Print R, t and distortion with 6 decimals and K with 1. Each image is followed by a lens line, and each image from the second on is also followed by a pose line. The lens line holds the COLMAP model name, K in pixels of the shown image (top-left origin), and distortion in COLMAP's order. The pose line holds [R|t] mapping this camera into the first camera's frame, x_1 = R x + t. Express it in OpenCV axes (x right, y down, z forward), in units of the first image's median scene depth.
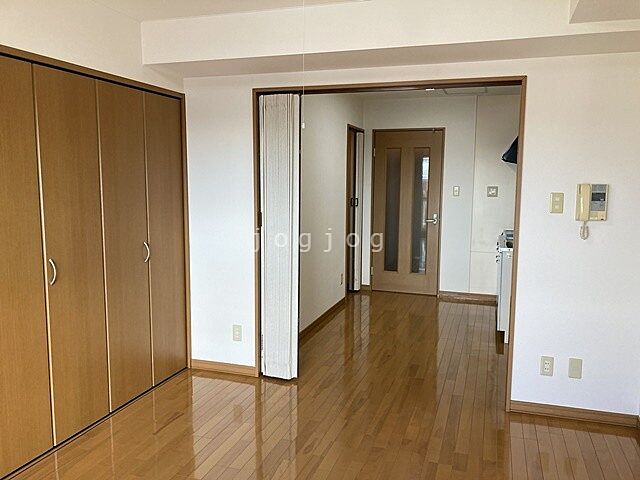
lens RADIAL K [[524.5, 0, 323.1], [0, 524.5, 236.0], [0, 0, 1]] dist [0.041876, -0.033119]
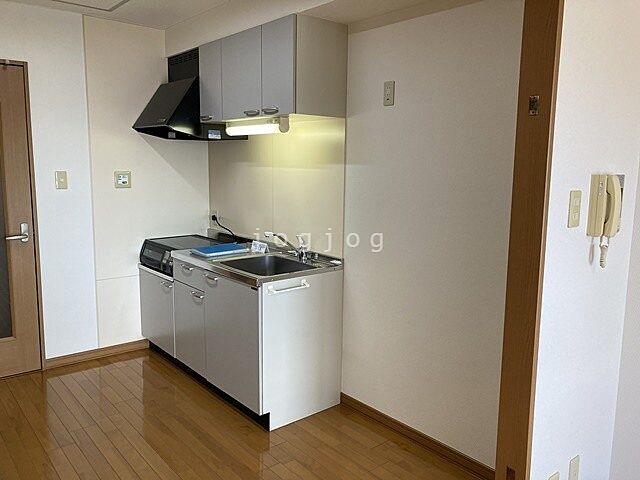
lens RADIAL K [[524.5, 0, 321.3], [0, 524.5, 235.7], [0, 0, 1]] dist [0.041876, -0.033119]
pose [[0.530997, -0.117067, 0.839248, -0.163523], [0.083518, 0.992819, 0.085647, -0.100806], [-0.843248, 0.024614, 0.536961, 0.892325]]
